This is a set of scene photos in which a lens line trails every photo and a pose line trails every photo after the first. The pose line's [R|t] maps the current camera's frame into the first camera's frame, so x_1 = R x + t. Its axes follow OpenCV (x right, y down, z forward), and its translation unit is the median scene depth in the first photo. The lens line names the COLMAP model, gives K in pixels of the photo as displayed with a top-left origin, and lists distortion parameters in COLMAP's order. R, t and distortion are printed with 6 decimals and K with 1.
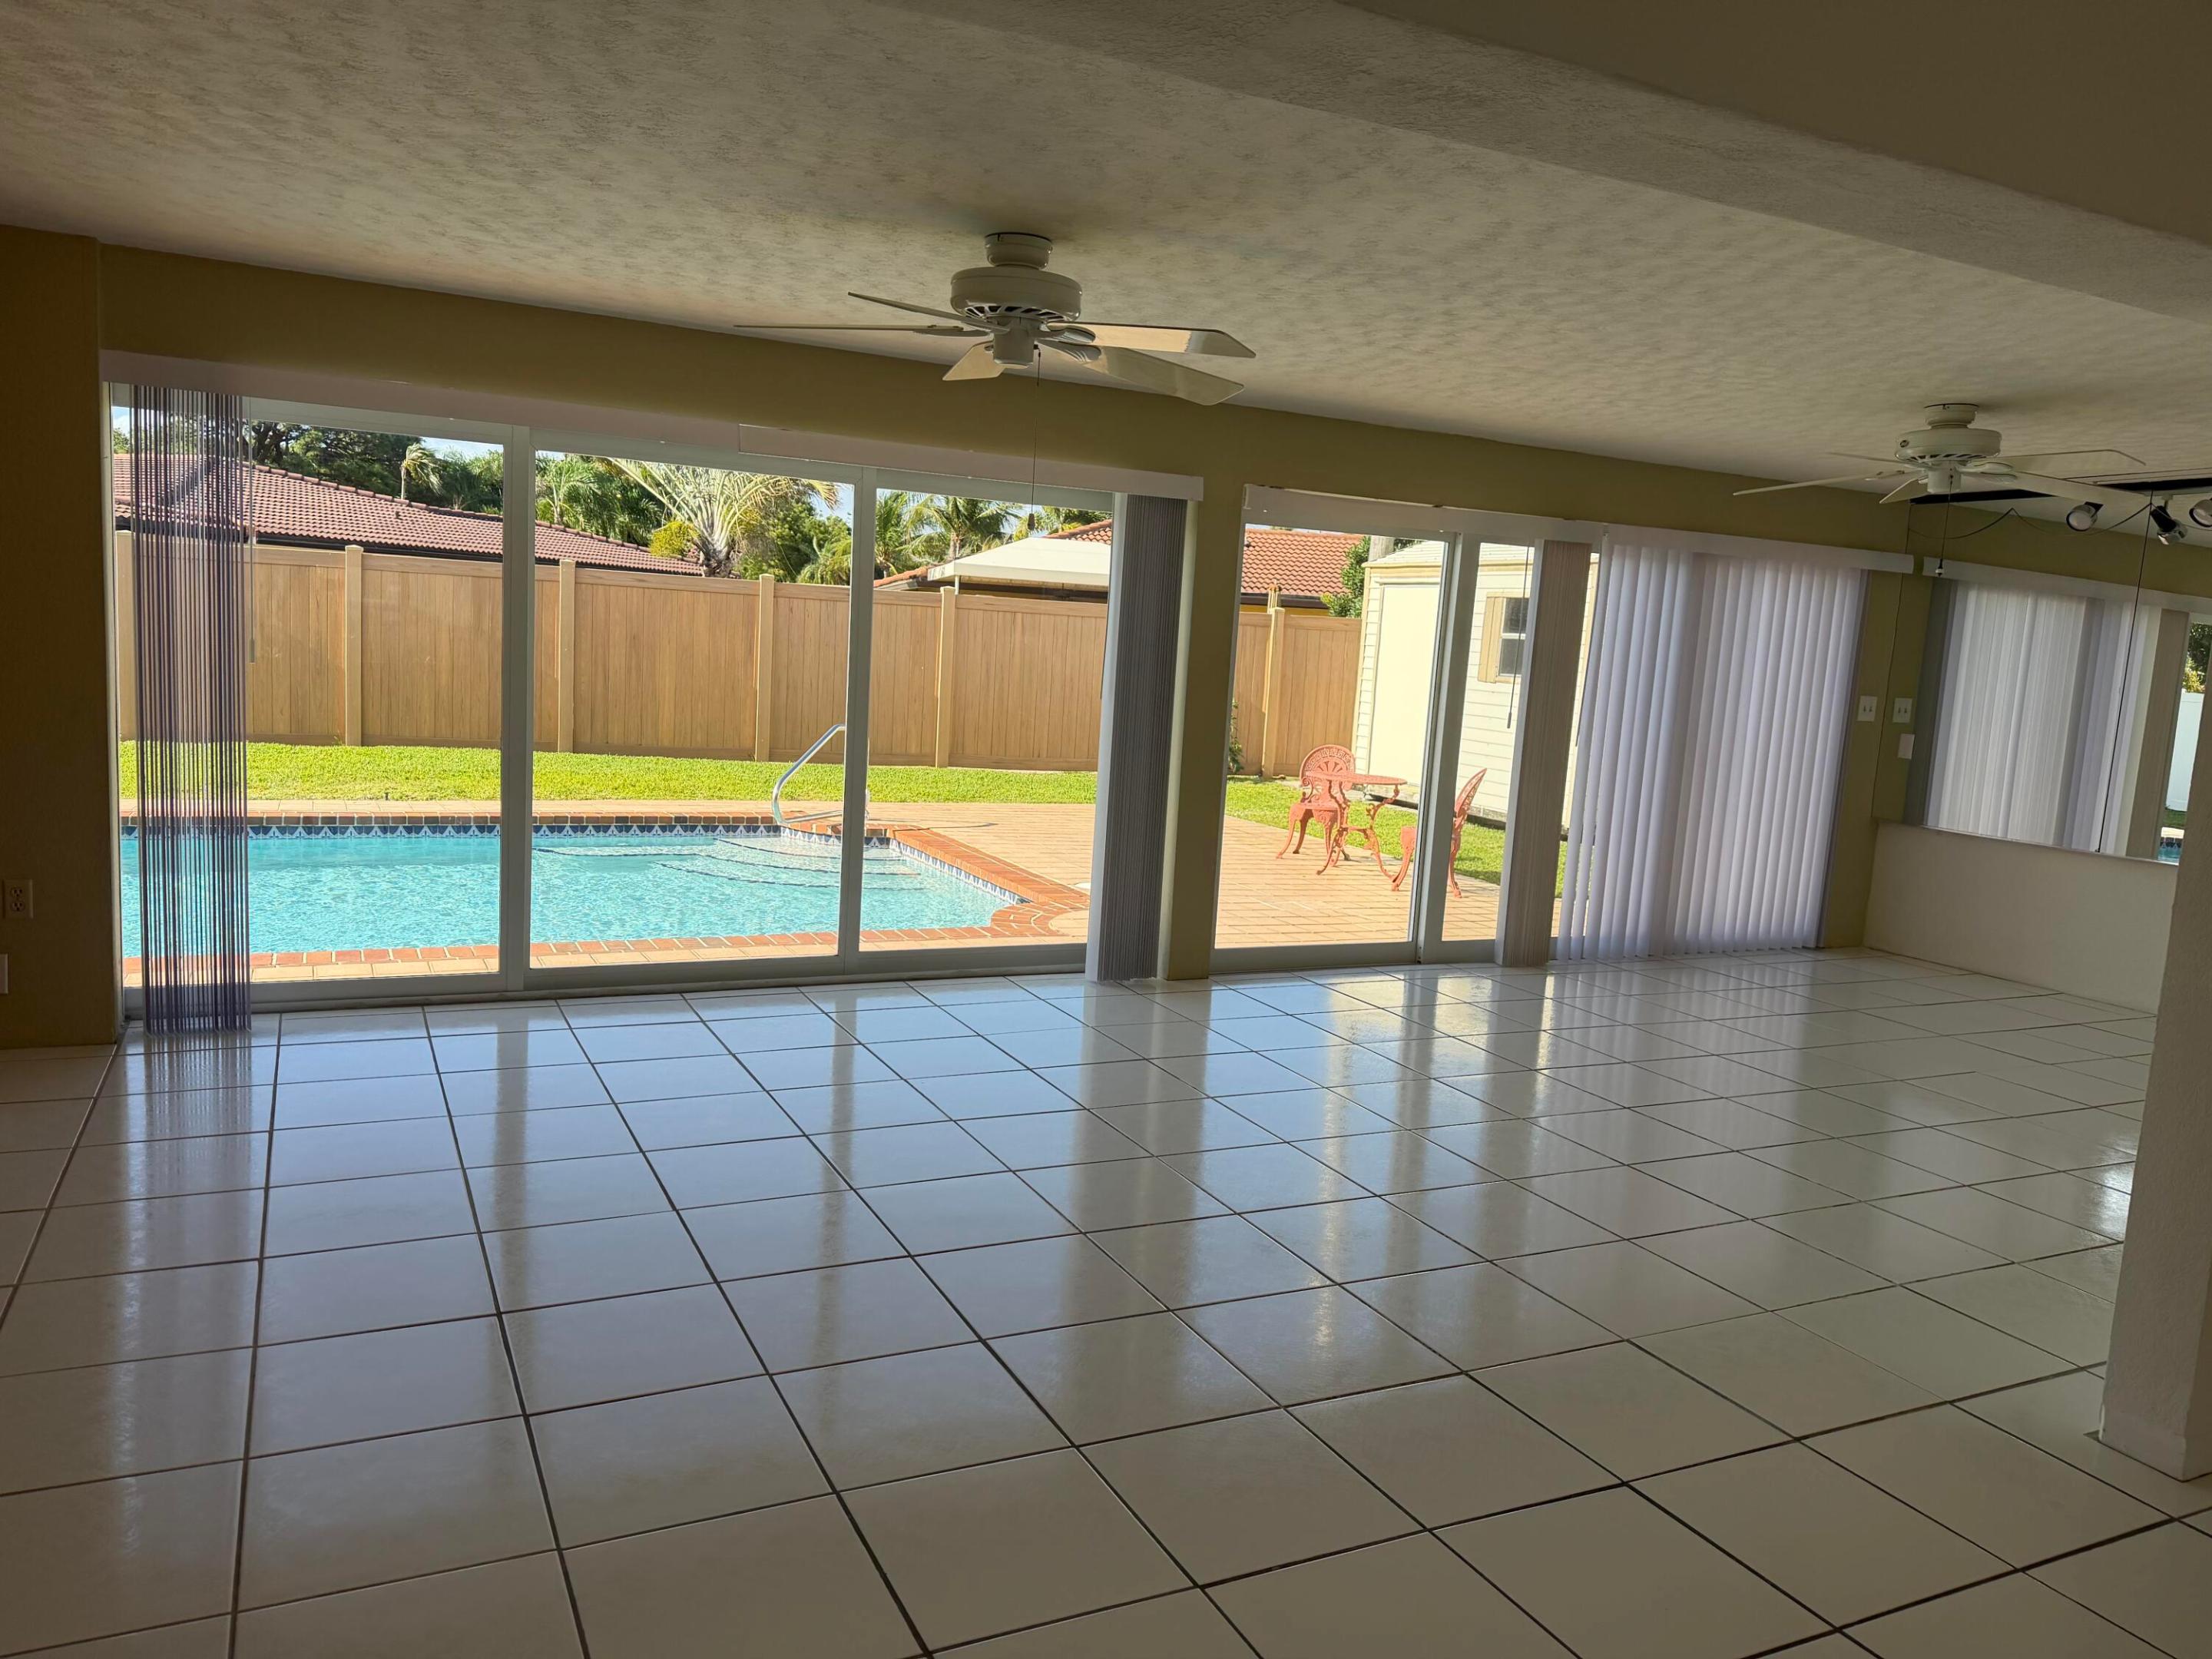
lens RADIAL K [[1546.1, 0, 1075.0], [0, 1546.1, 824.0], [0, 0, 1]] dist [-0.006306, -0.002355]
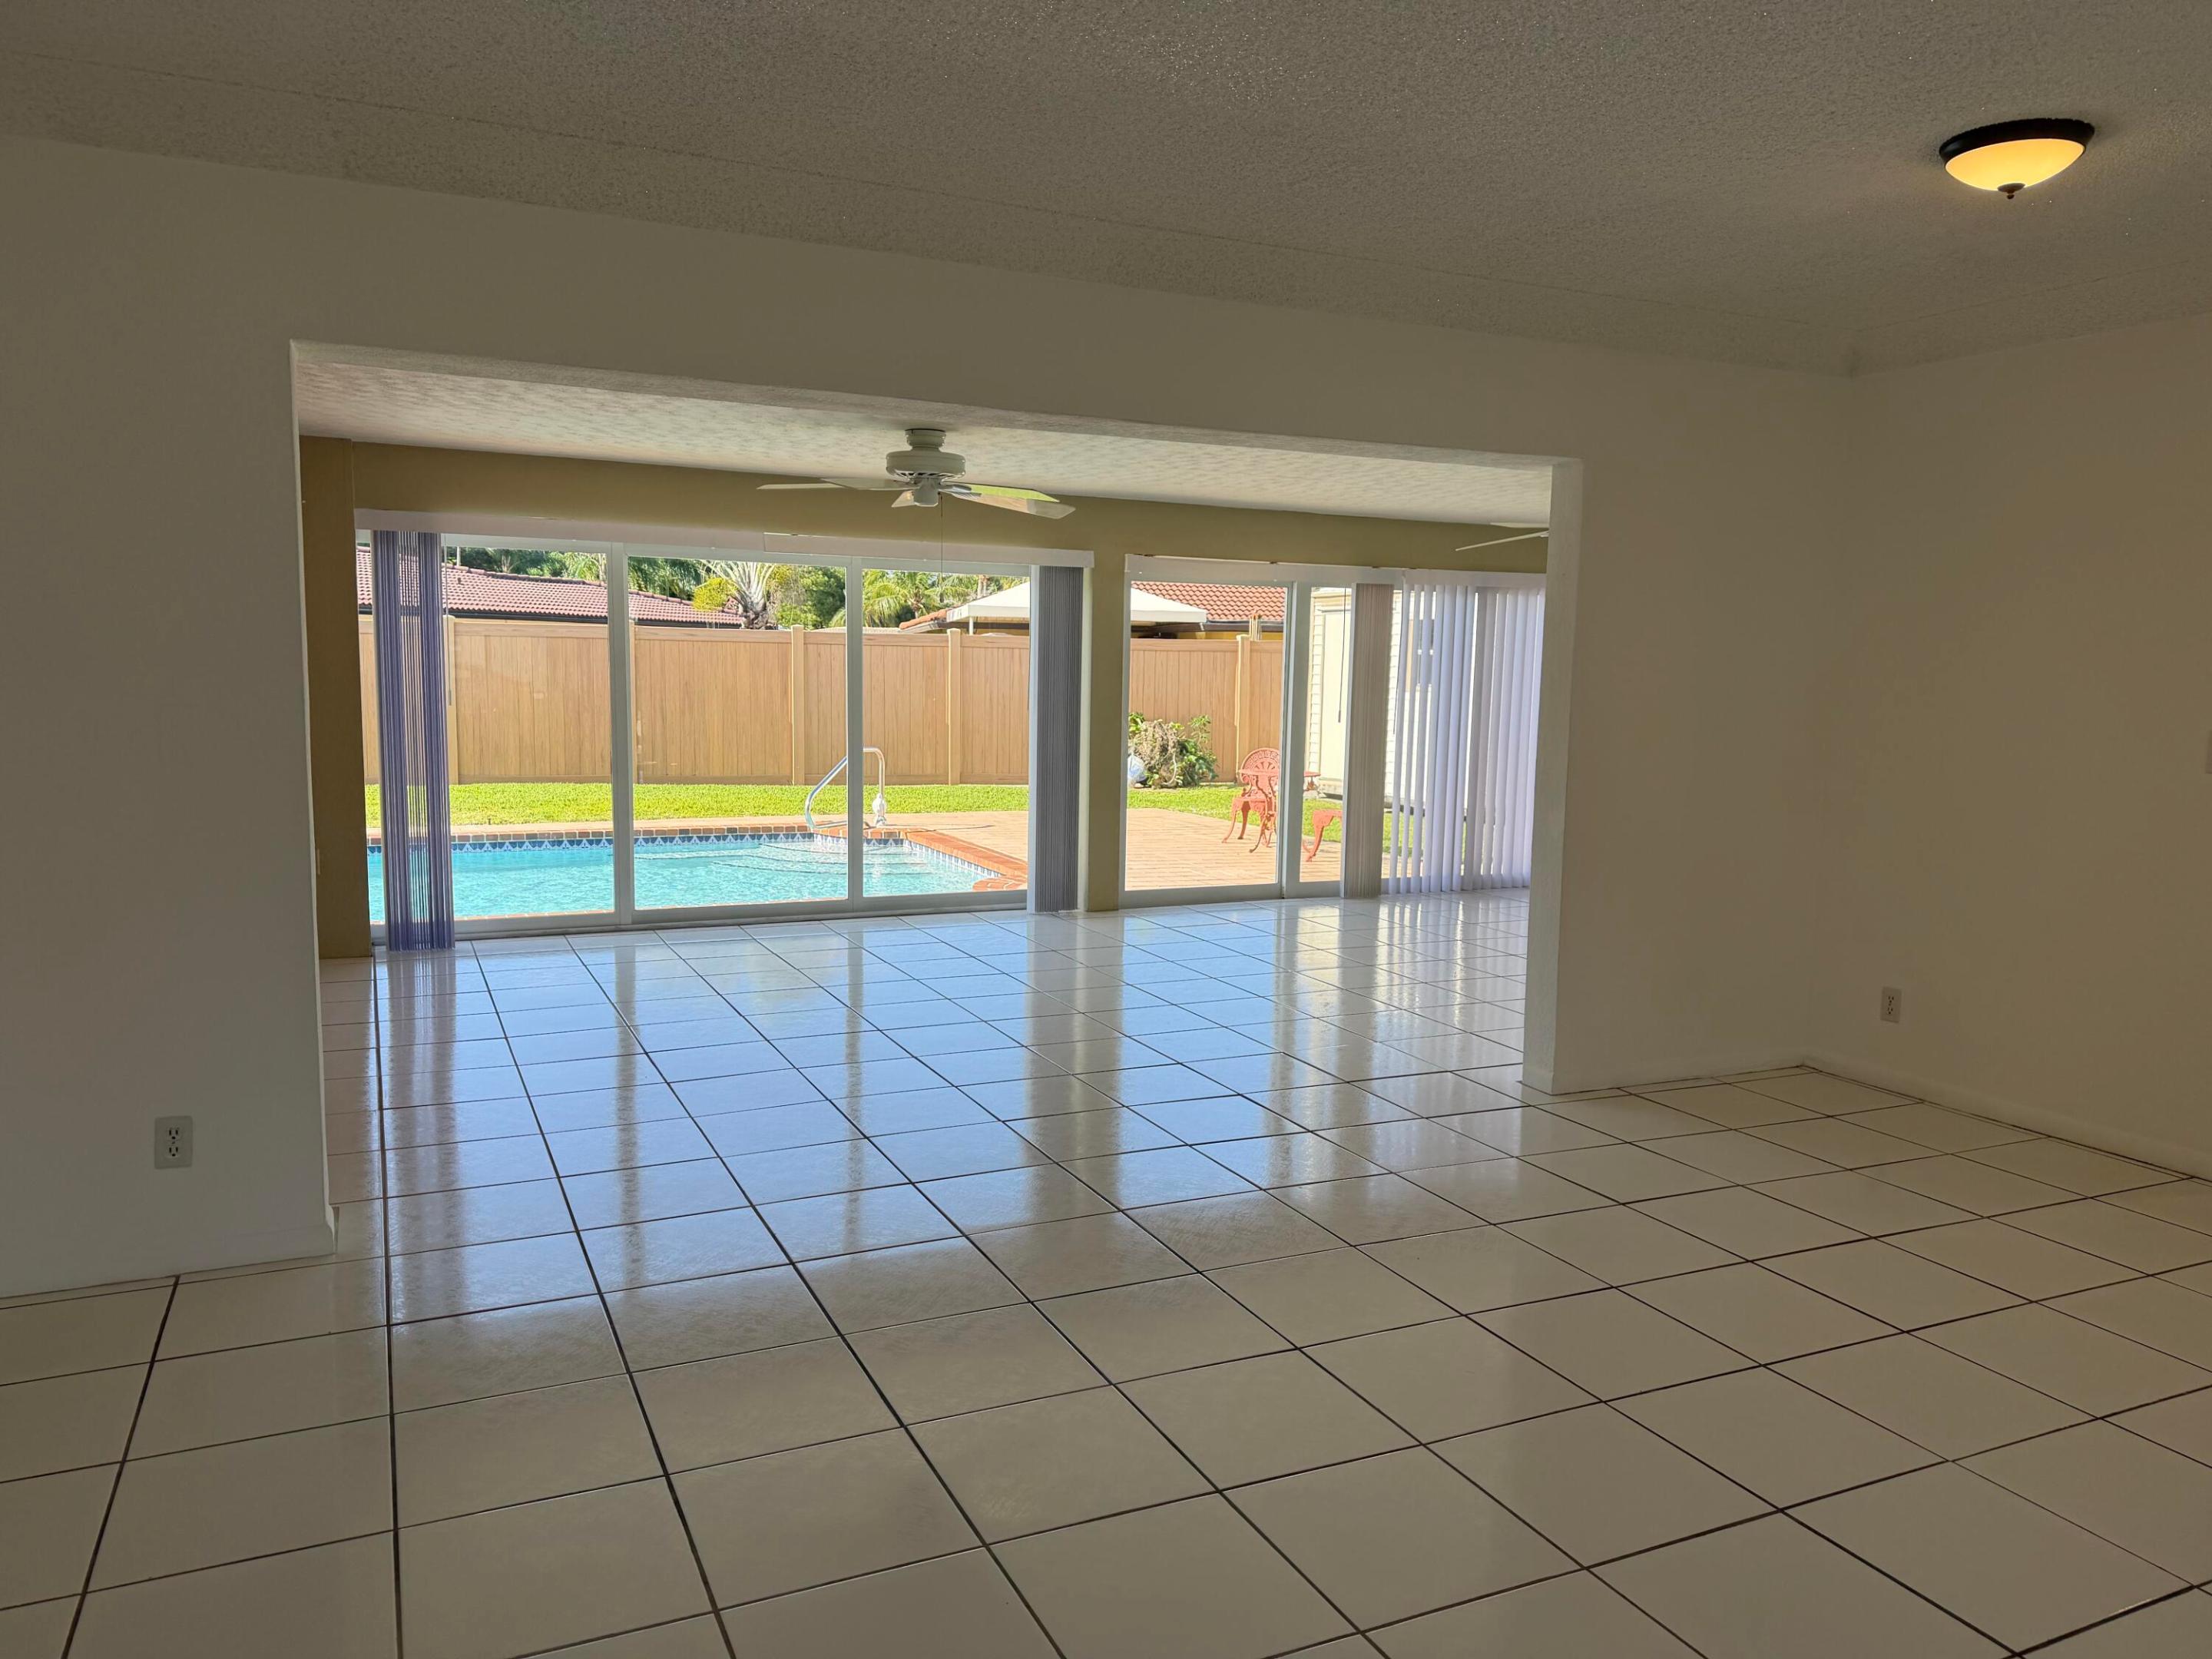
lens RADIAL K [[1560.3, 0, 1106.0], [0, 1560.3, 829.5], [0, 0, 1]] dist [-0.000523, -0.001591]
pose [[0.999123, -0.040194, -0.011728, 0.056091], [0.039990, 0.999053, -0.017143, 0.030070], [0.012406, 0.016659, 0.999784, -0.234176]]
